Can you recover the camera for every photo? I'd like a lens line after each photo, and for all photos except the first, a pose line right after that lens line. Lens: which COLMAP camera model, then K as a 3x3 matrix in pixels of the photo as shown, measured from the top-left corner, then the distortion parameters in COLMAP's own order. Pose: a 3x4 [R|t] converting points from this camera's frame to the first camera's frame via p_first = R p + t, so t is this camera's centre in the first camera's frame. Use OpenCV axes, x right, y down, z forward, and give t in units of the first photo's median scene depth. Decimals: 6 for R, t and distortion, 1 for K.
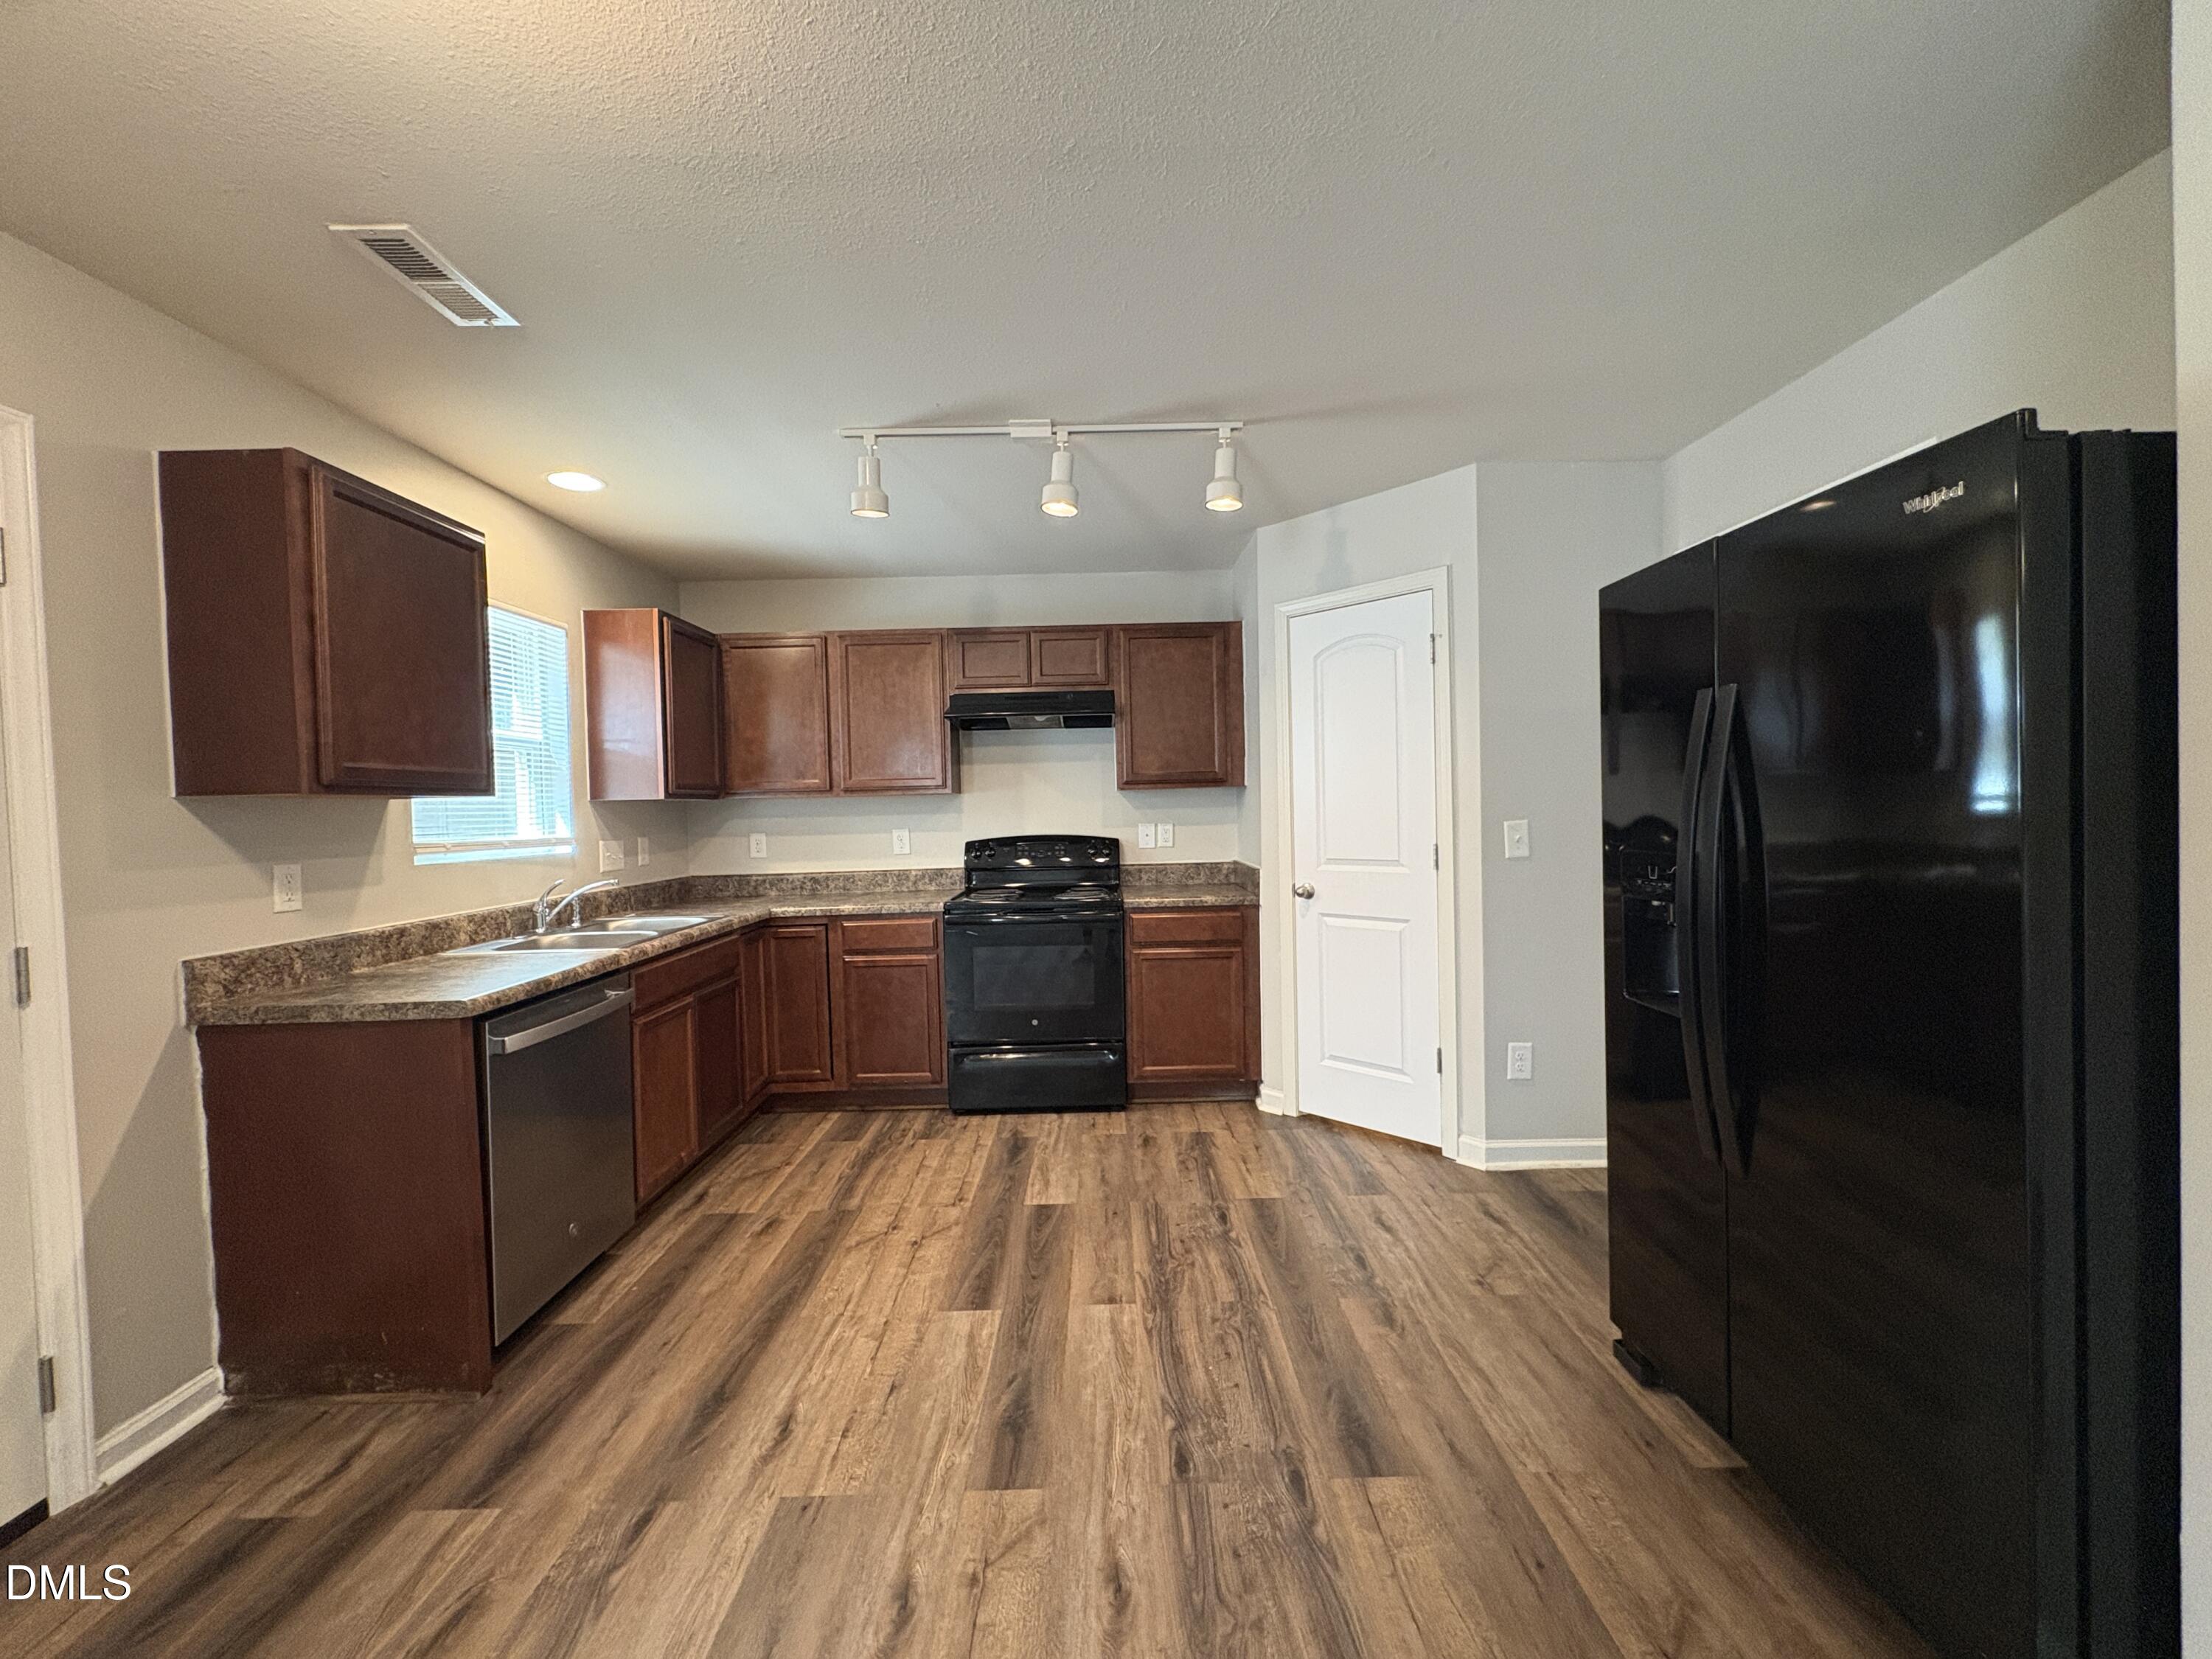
lens RADIAL K [[880.5, 0, 1103.3], [0, 880.5, 828.6], [0, 0, 1]] dist [0.000454, -0.000664]
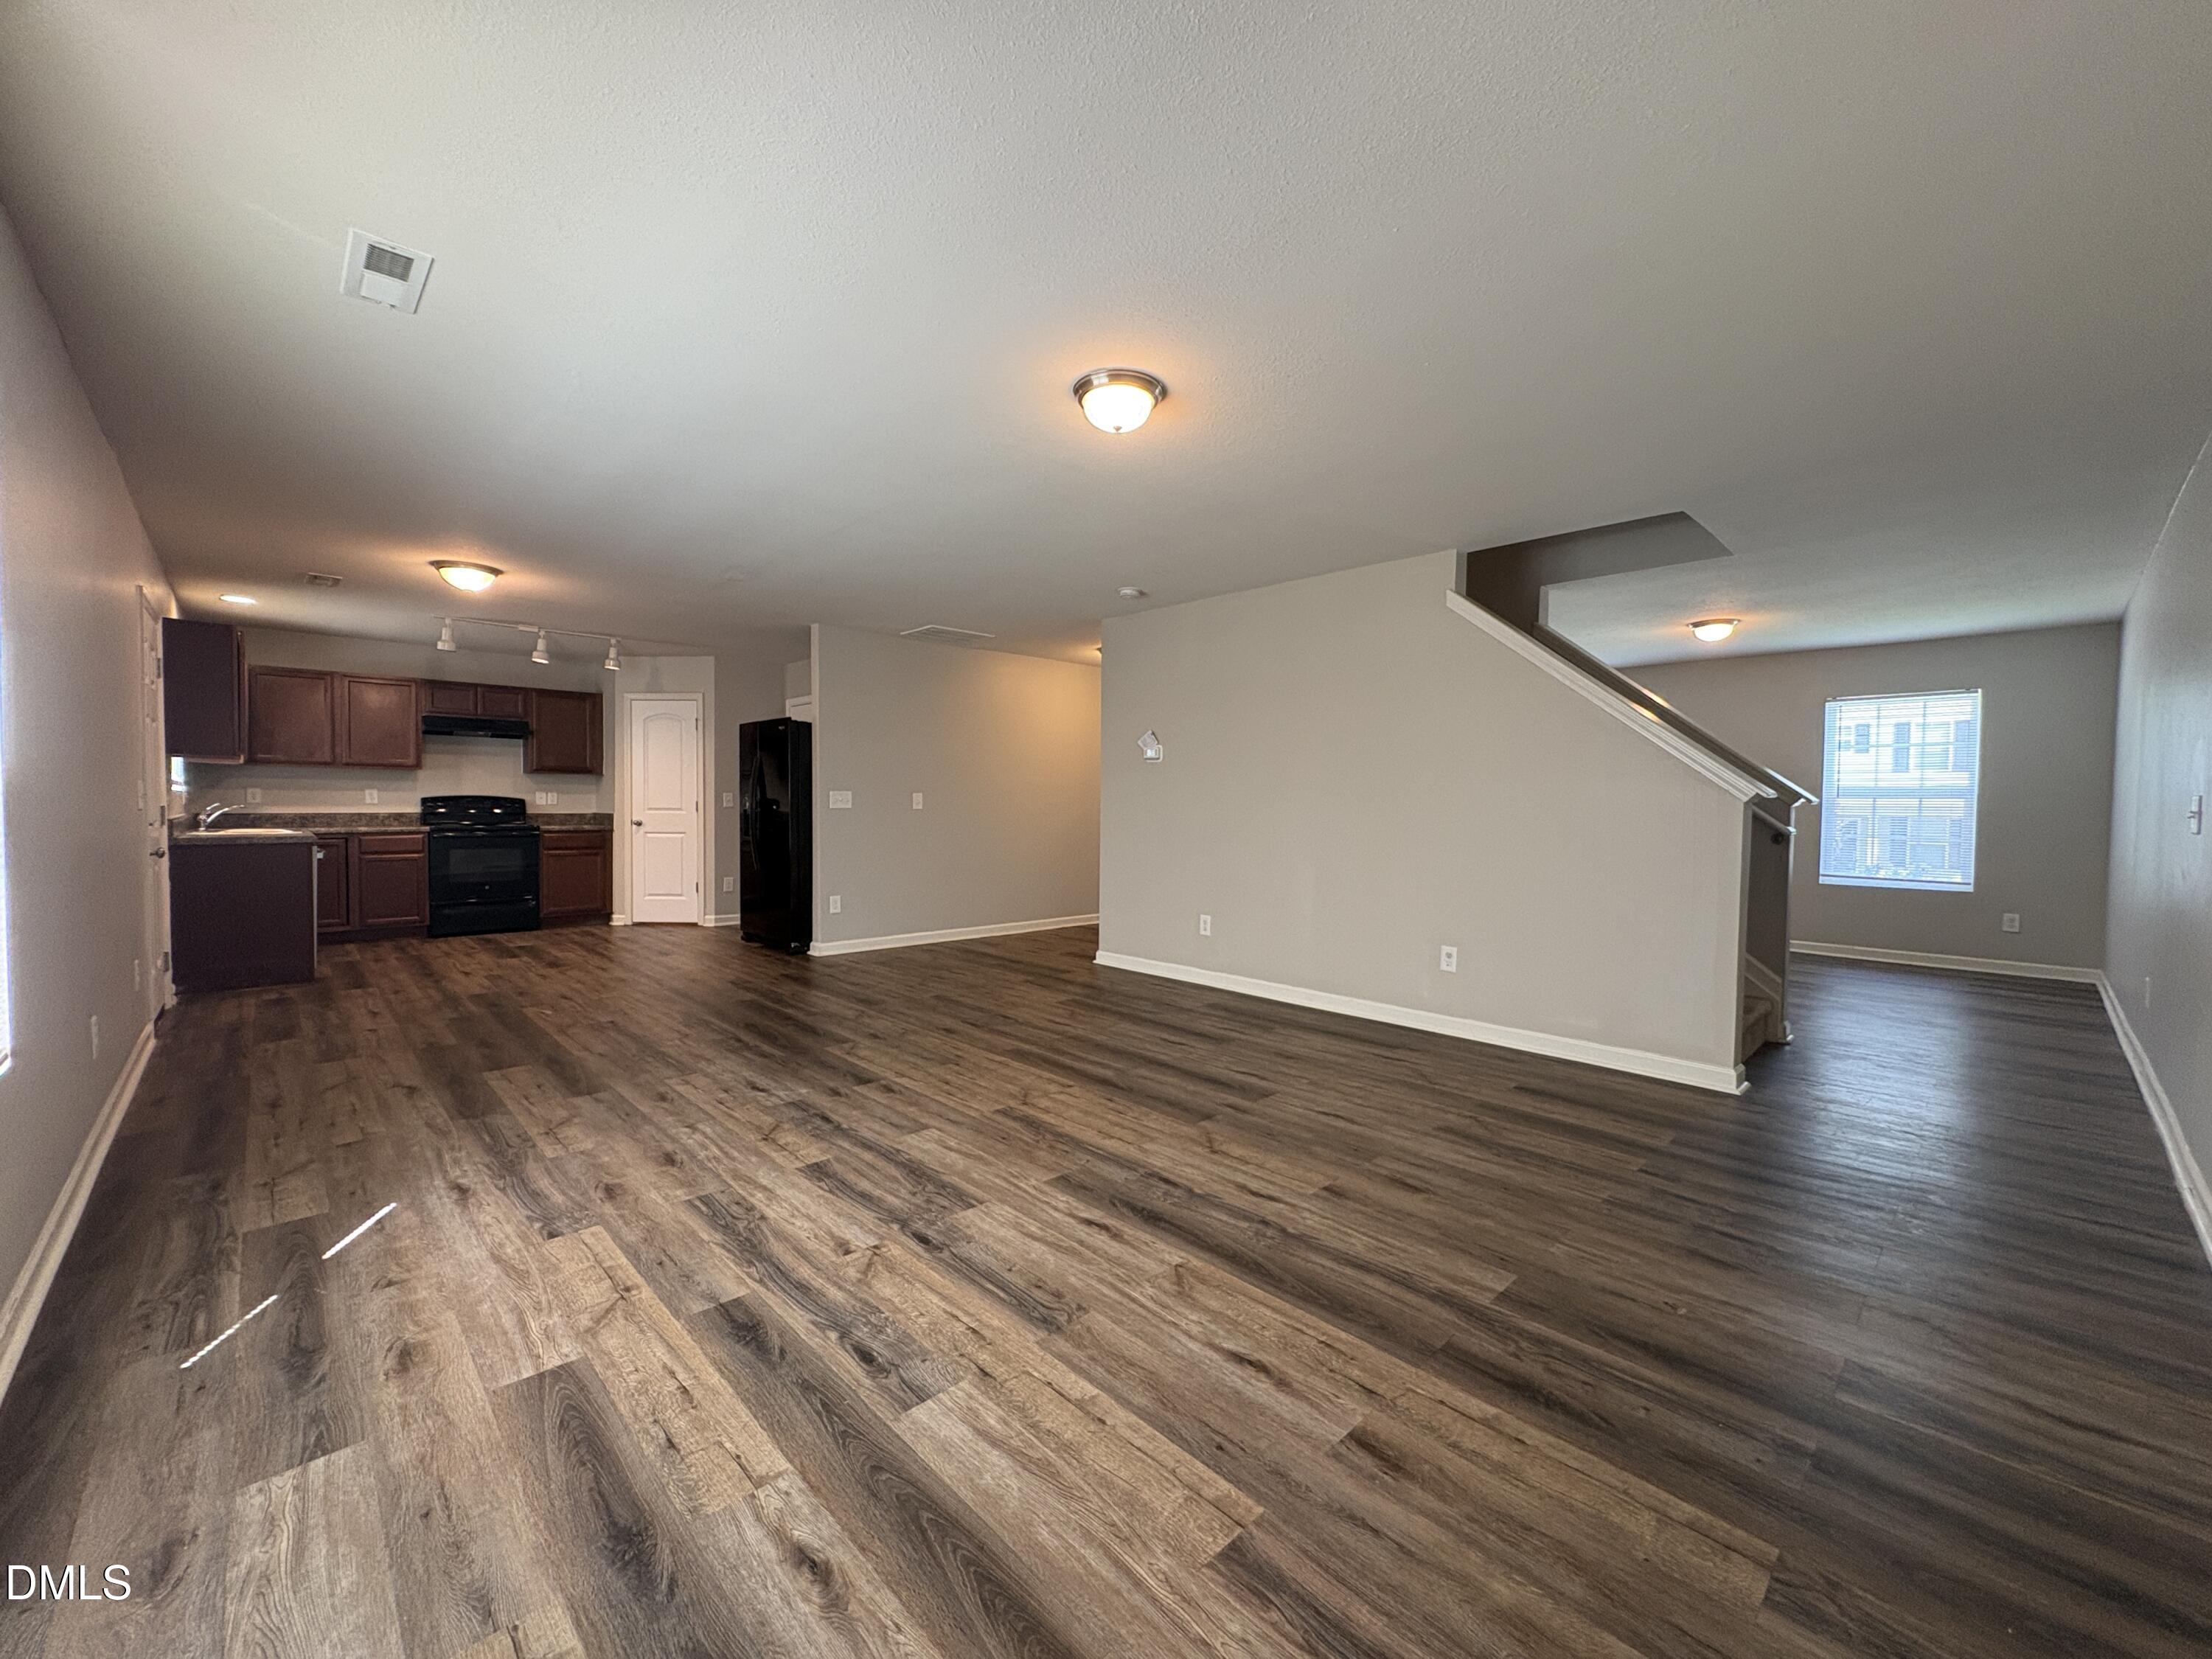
lens RADIAL K [[880.5, 0, 1117.1], [0, 880.5, 830.3], [0, 0, 1]] dist [0.000454, -0.000664]
pose [[0.736552, 0.014645, 0.676222, -0.456825], [-0.012037, 0.999891, -0.008544, 0.111013], [-0.676274, -0.001847, 0.736648, -1.741350]]
